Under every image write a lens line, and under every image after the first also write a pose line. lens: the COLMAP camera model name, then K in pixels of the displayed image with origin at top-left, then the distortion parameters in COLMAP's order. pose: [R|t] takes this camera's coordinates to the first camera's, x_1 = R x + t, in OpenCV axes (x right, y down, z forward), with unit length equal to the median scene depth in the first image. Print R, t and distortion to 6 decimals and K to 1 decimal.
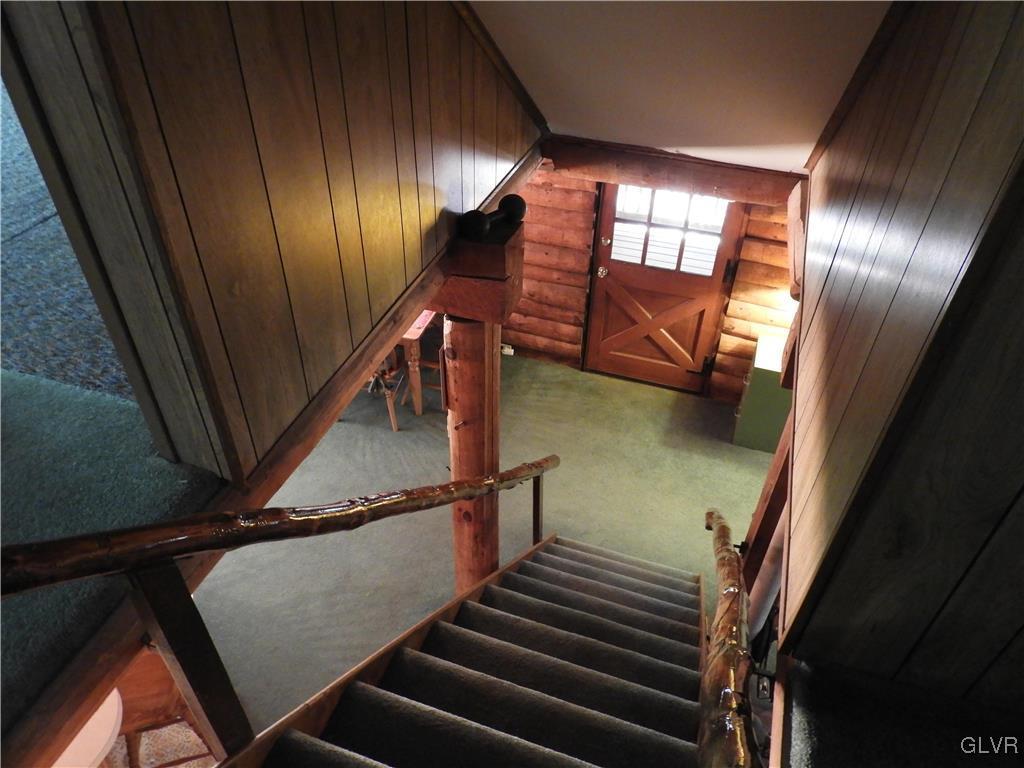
lens RADIAL K [[725.7, 0, 515.1], [0, 725.7, 386.1], [0, 0, 1]] dist [0.010016, -0.007538]
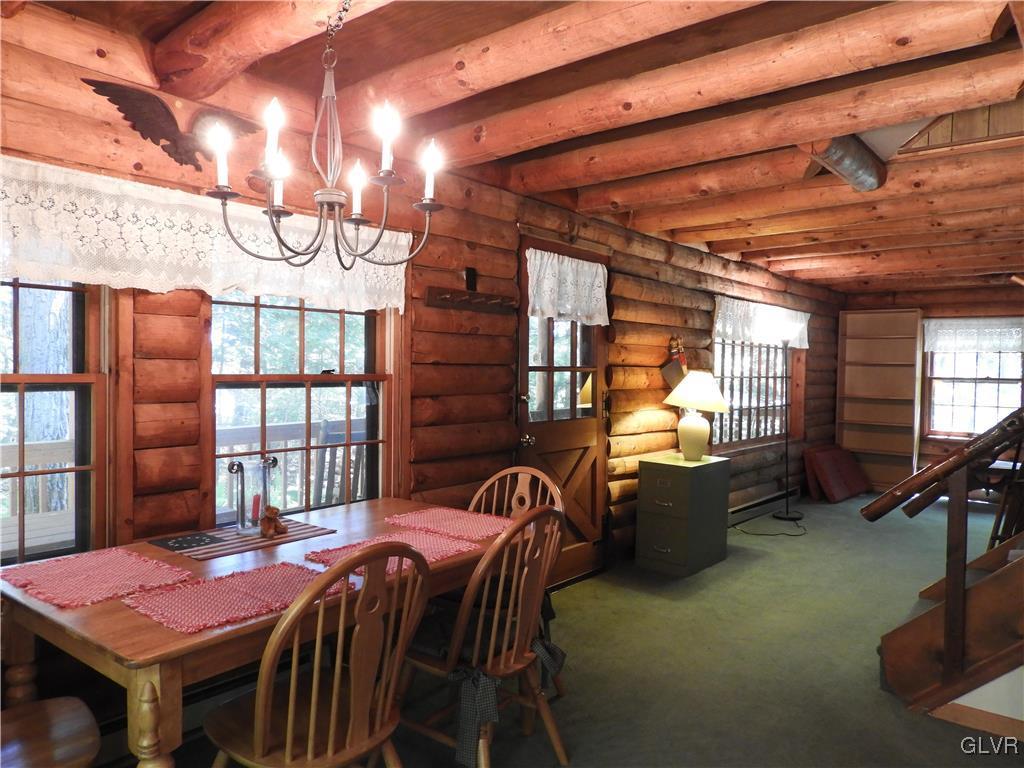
lens RADIAL K [[725.7, 0, 515.1], [0, 725.7, 386.1], [0, 0, 1]] dist [0.010016, -0.007538]
pose [[0.353588, -0.038004, 0.934629, -0.610585], [0.592690, 0.782107, -0.192424, -0.058863], [-0.723667, 0.621984, 0.299069, 0.734503]]
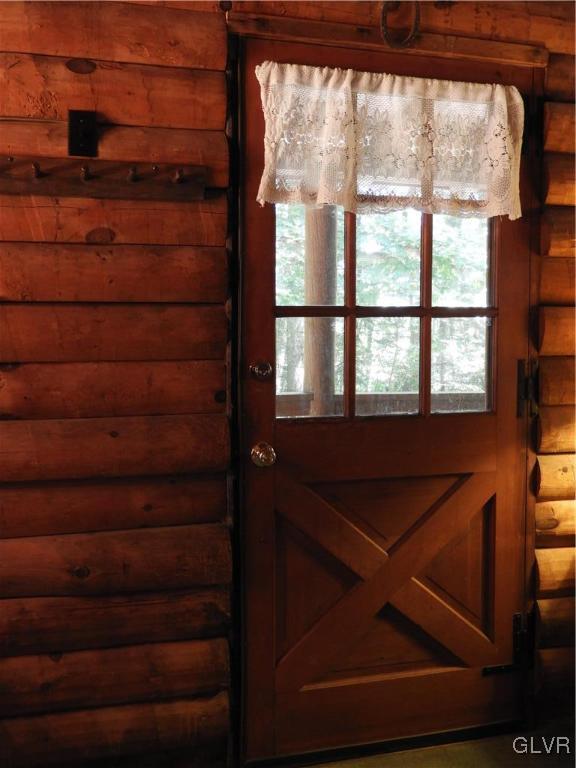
lens RADIAL K [[908.6, 0, 288.0], [0, 908.6, 384.0], [0, 0, 1]] dist [0.005545, -0.005851]
pose [[0.803779, -0.060644, 0.591828, -0.155499], [0.387224, 0.808558, -0.443048, 0.033859], [-0.451659, 0.585283, 0.673385, 0.638742]]
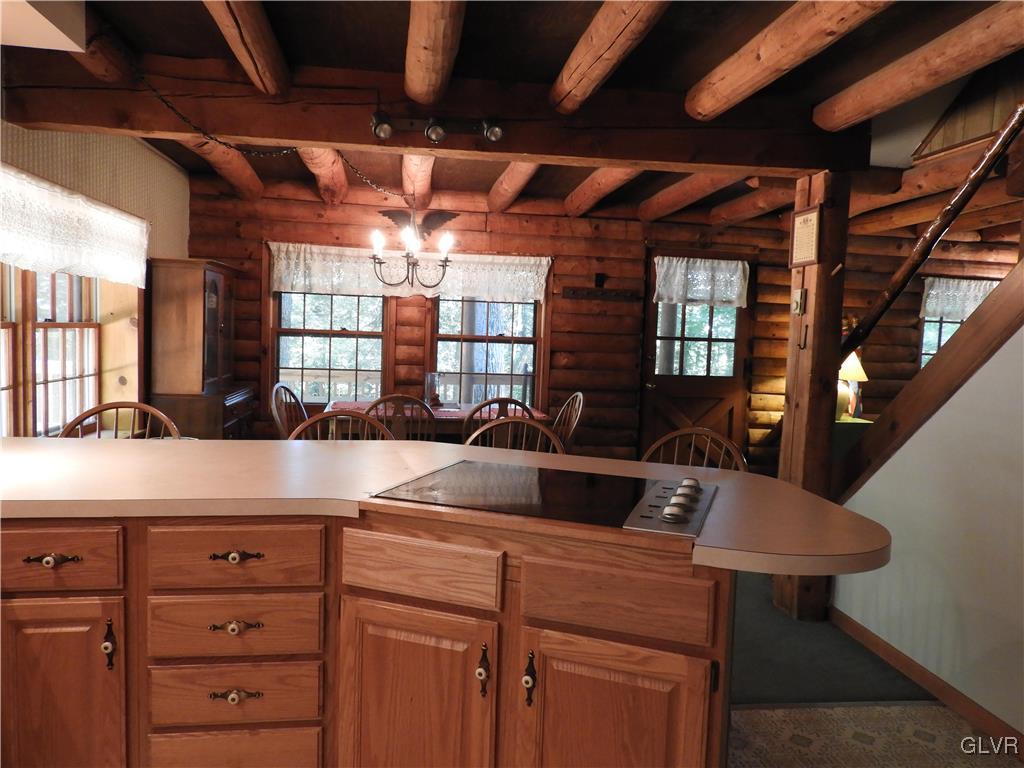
lens RADIAL K [[725.7, 0, 515.1], [0, 725.7, 386.1], [0, 0, 1]] dist [0.010016, -0.007538]
pose [[0.888119, -0.018444, 0.459242, -0.604716], [0.276891, 0.818988, -0.502583, 0.366420], [-0.366845, 0.573514, 0.732466, 0.225666]]
